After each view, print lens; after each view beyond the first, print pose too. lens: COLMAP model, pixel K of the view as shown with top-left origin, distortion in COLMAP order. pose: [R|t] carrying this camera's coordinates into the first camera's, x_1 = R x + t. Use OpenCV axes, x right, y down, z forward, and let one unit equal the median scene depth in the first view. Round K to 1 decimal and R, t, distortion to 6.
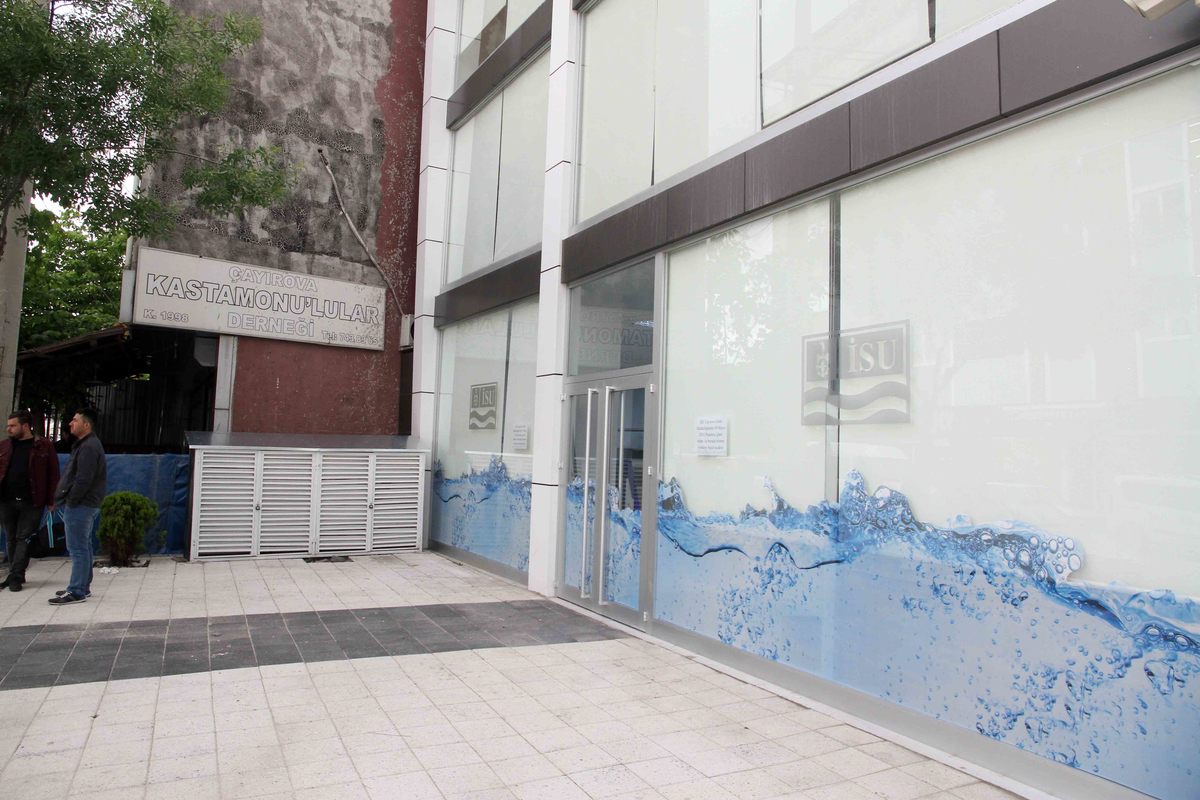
lens RADIAL K [[826.9, 0, 601.8], [0, 826.9, 387.5], [0, 0, 1]] dist [-0.119650, 0.080754]
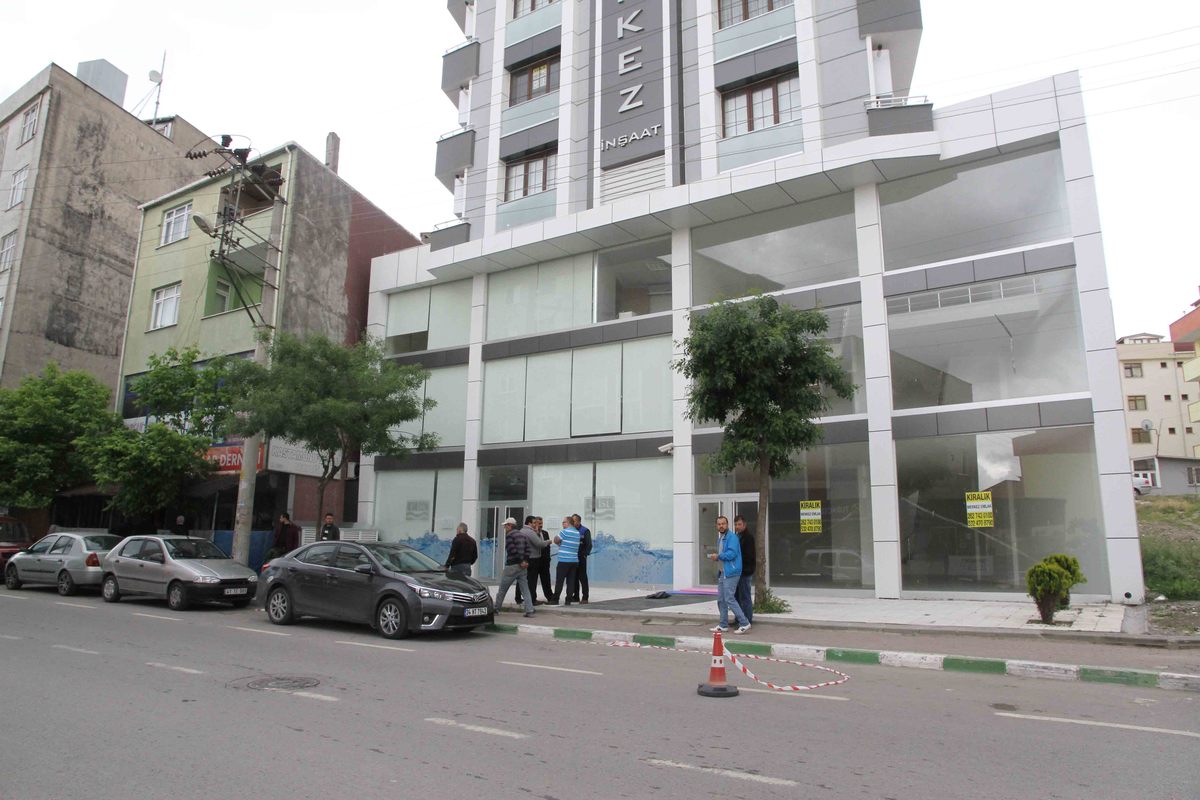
lens RADIAL K [[826.9, 0, 601.8], [0, 826.9, 387.5], [0, 0, 1]] dist [-0.119650, 0.080754]
pose [[0.872616, 0.076703, 0.482347, -1.055762], [-0.024052, 0.993142, -0.114417, -0.086251], [-0.487815, 0.088241, 0.868476, -1.631827]]
